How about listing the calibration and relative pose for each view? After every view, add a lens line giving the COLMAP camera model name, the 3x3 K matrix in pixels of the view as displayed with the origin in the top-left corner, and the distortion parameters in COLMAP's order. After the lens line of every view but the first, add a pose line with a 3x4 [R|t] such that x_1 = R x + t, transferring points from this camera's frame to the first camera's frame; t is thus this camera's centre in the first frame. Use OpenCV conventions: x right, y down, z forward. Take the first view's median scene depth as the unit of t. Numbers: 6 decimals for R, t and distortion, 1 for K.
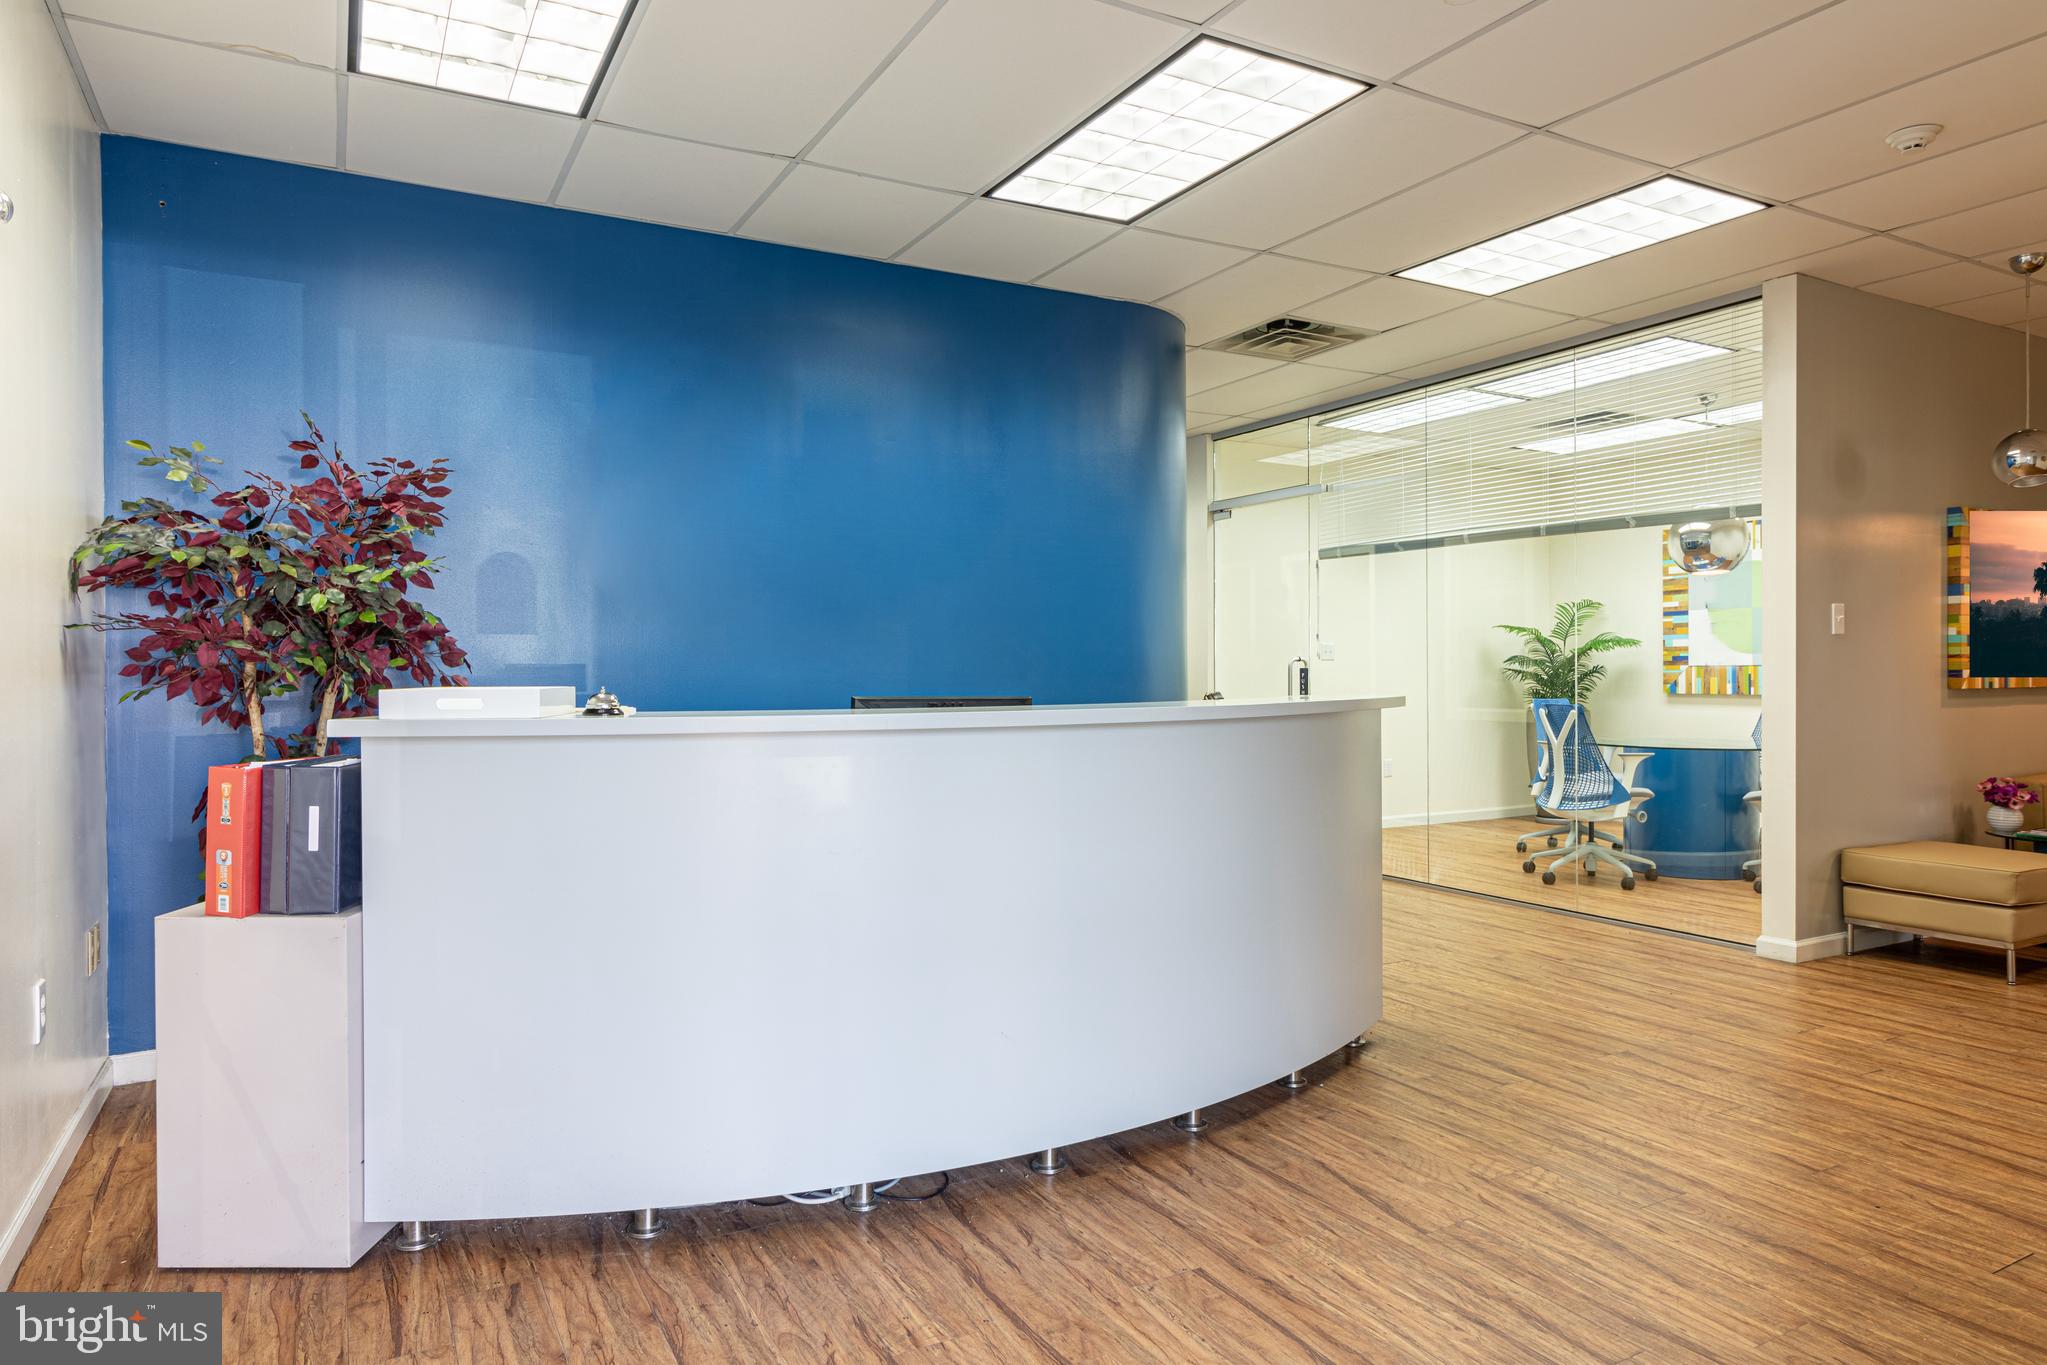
lens RADIAL K [[1261.2, 0, 1023.5], [0, 1261.2, 682.5], [0, 0, 1]] dist [-0.008460, 0.000538]
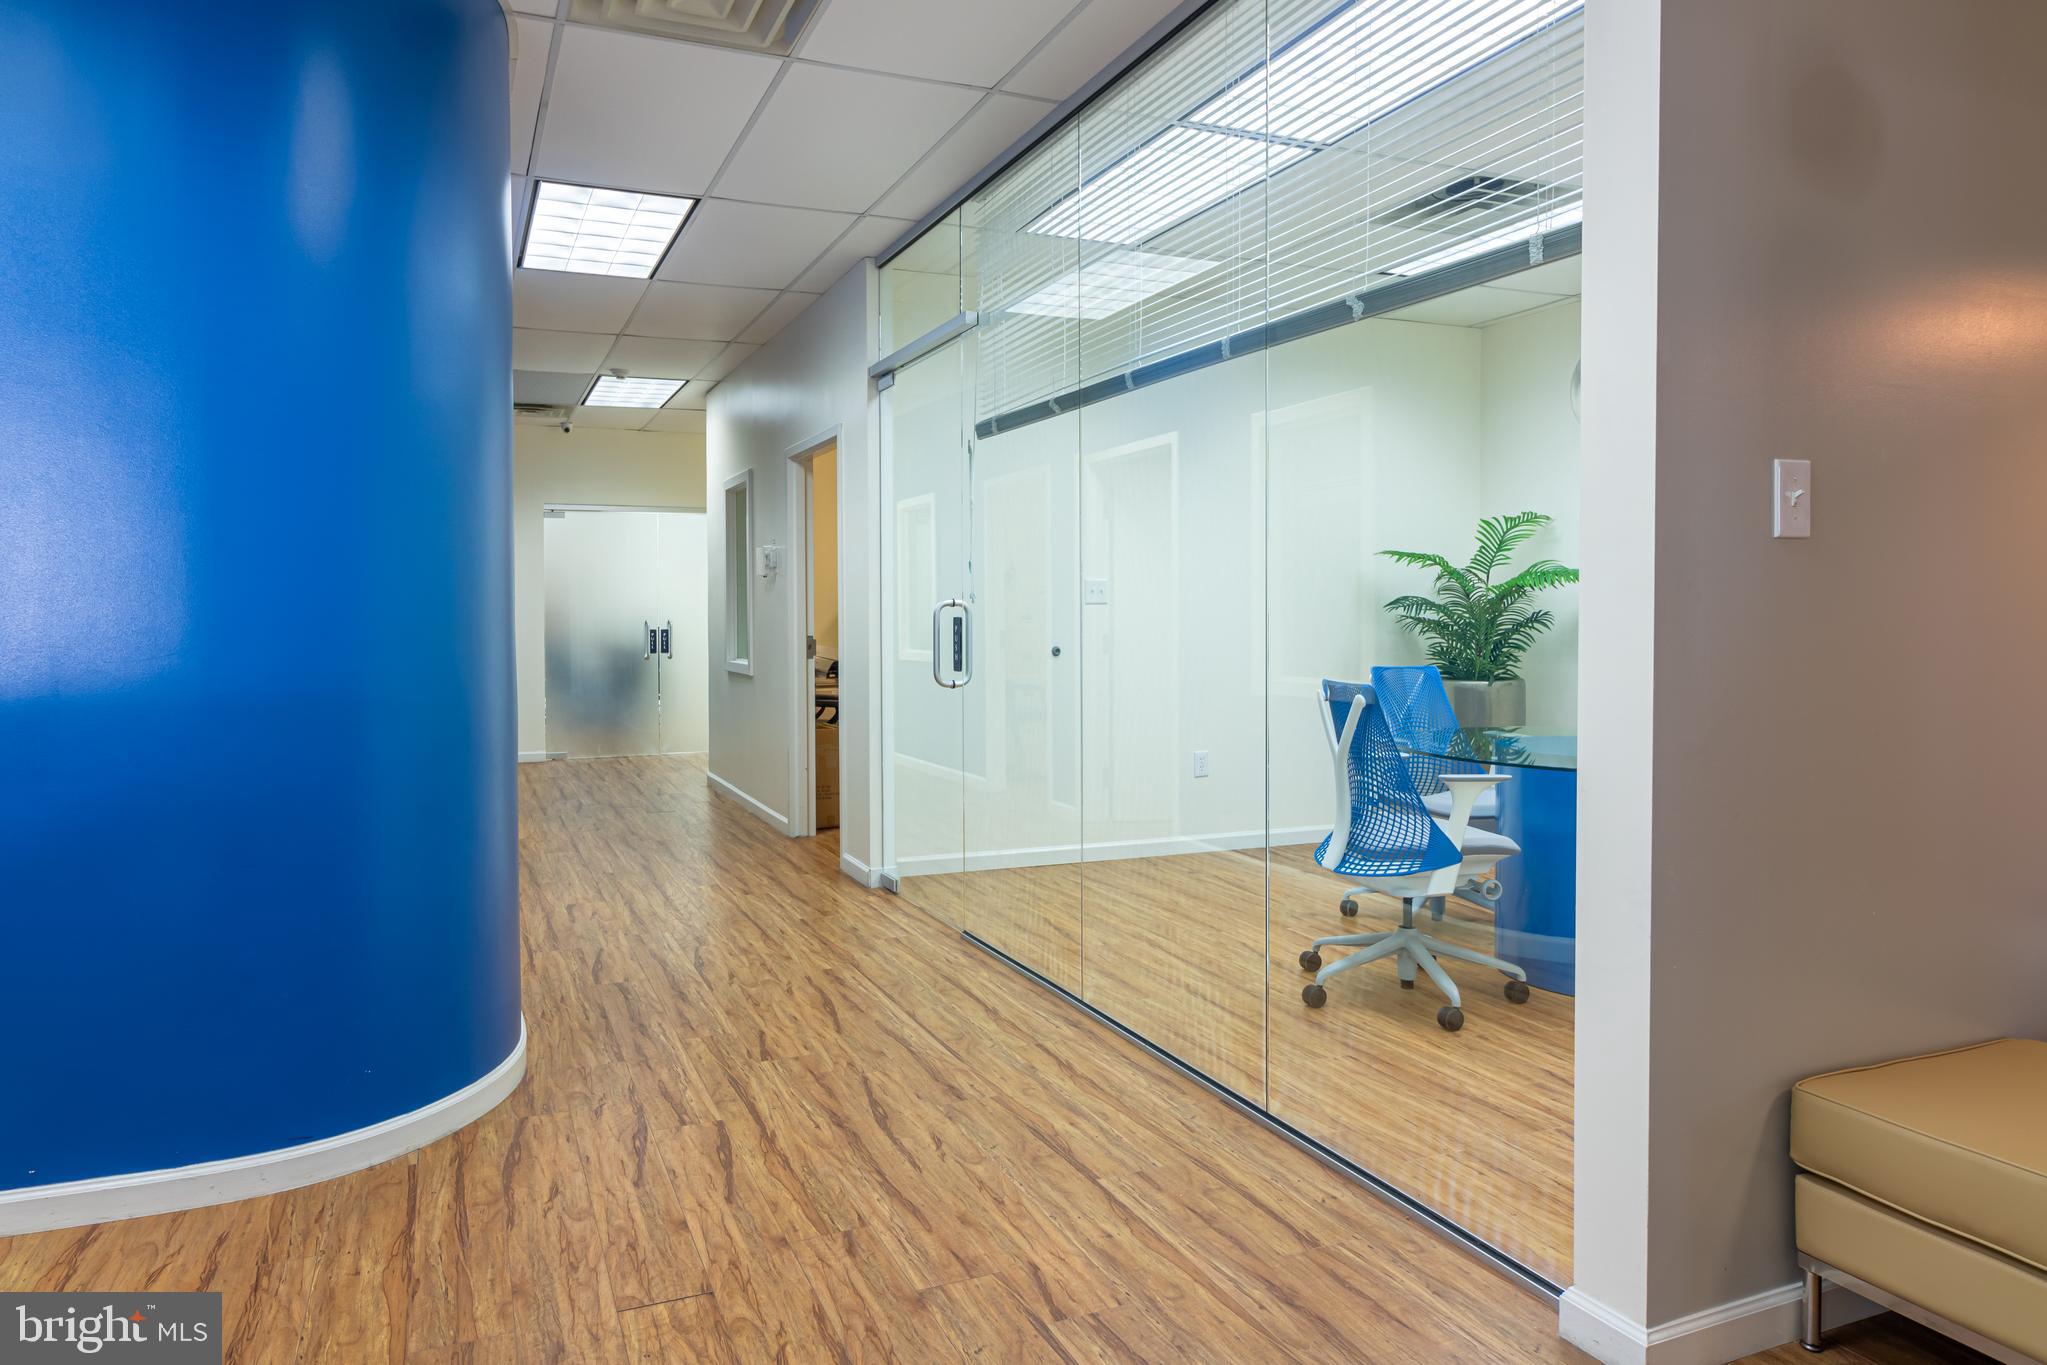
lens RADIAL K [[1234.2, 0, 1015.6], [0, 1234.2, 642.1], [0, 0, 1]] dist [0.081158, -0.053407]
pose [[0.994350, 0.001778, -0.106141, 0.317403], [-0.000366, 0.999911, 0.013326, -0.007548], [0.106155, -0.013211, 0.994262, 0.407927]]
